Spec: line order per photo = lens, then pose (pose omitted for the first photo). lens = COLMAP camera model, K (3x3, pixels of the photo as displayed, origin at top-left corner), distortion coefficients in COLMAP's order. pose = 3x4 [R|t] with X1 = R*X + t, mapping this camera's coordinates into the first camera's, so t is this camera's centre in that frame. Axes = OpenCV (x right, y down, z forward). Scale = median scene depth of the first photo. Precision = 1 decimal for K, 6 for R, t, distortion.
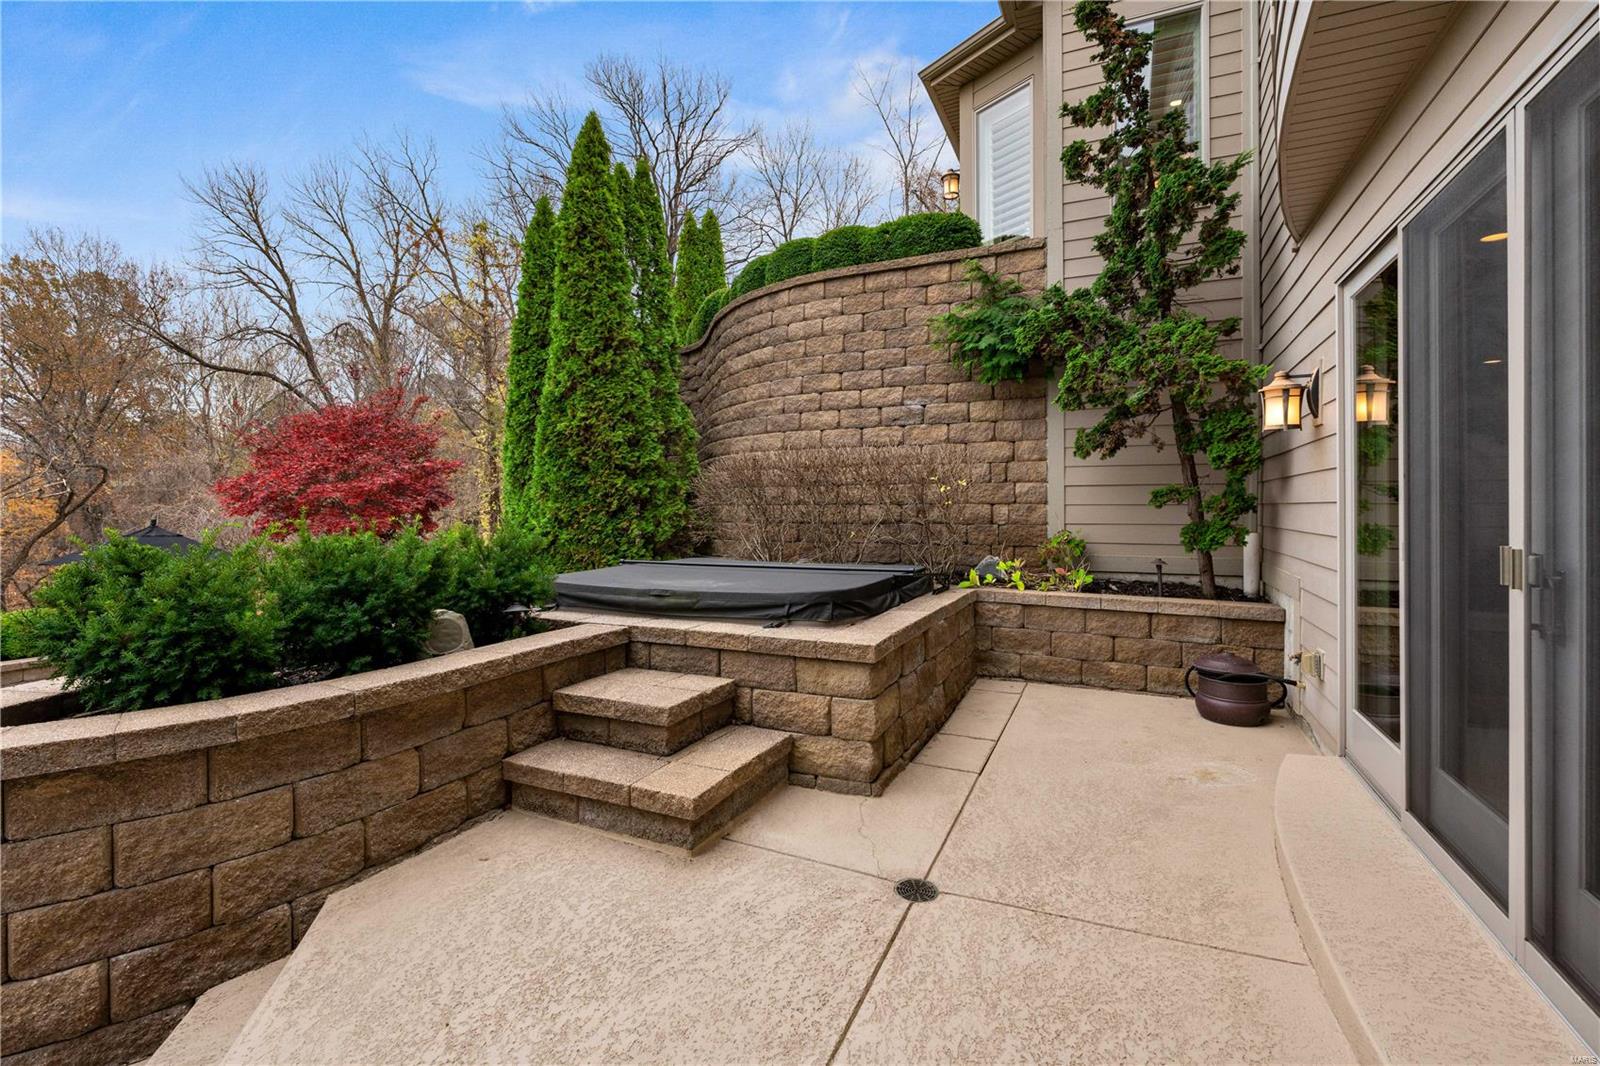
lens RADIAL K [[722.5, 0, 792.9], [0, 722.5, 509.8], [0, 0, 1]] dist [-0.000167, -0.000001]
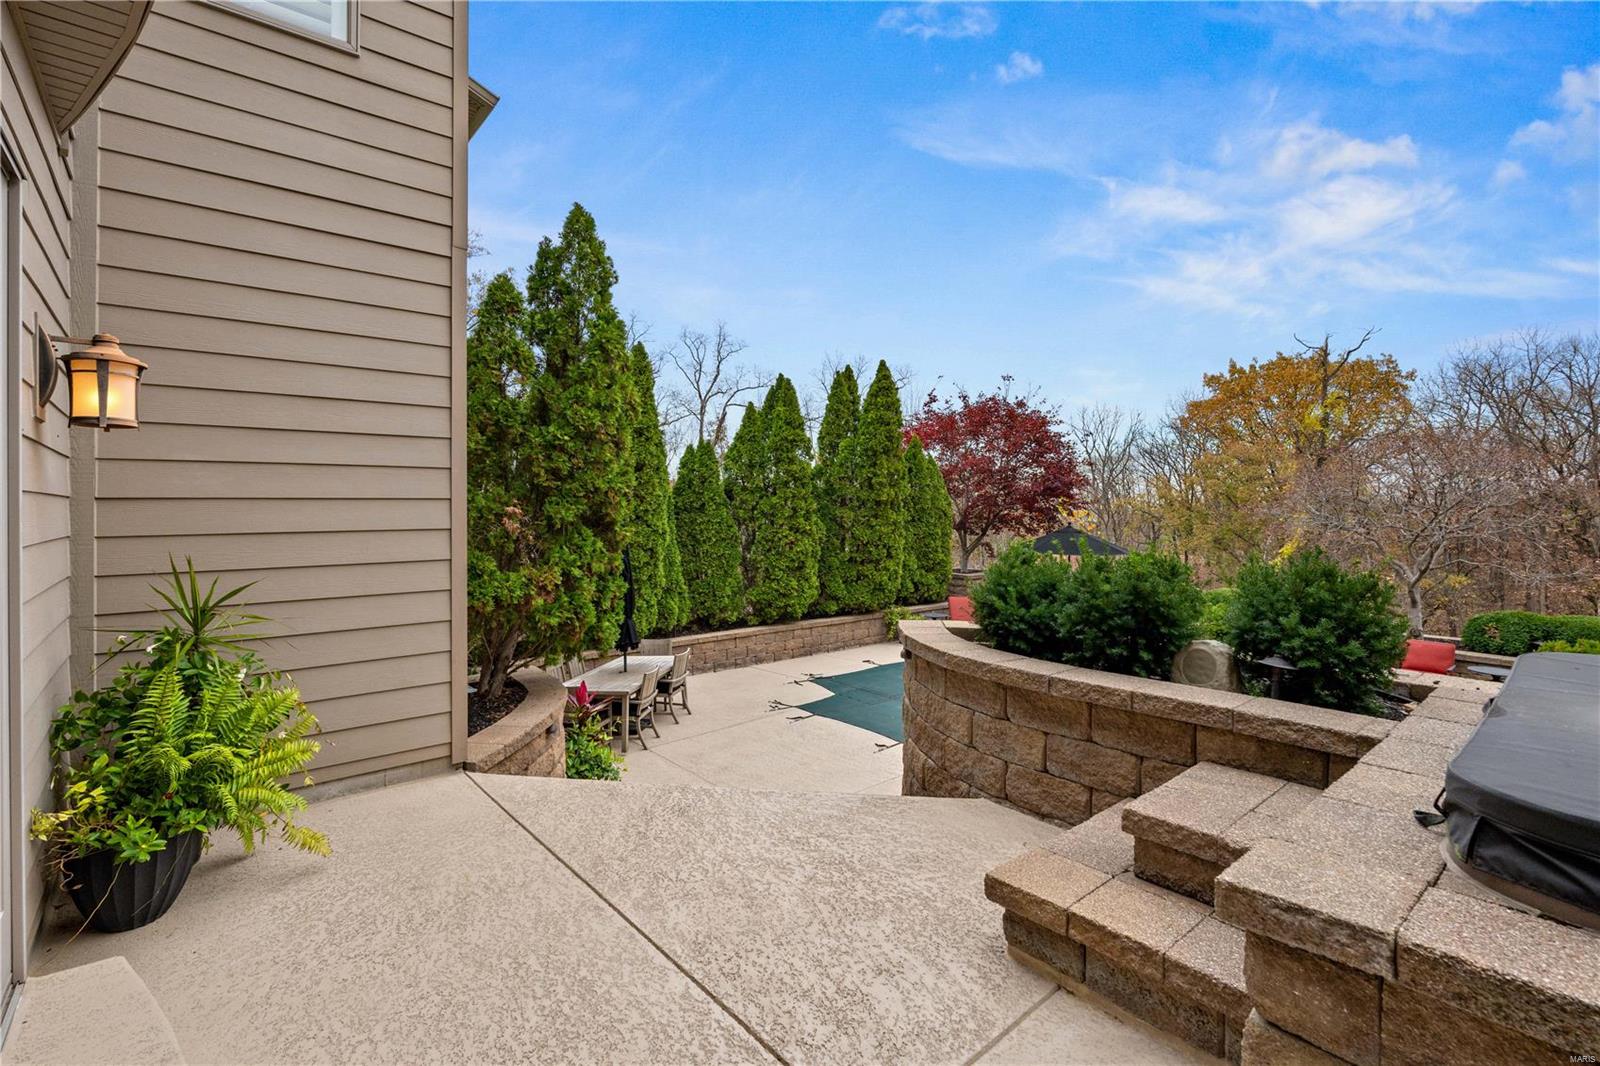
lens RADIAL K [[722.5, 0, 792.9], [0, 722.5, 509.8], [0, 0, 1]] dist [-0.000167, -0.000001]
pose [[-0.425680, 0.011985, -0.904794, 0.846106], [0.007884, 0.999923, 0.009536, -0.064009], [0.904839, -0.003074, -0.425742, 1.295440]]
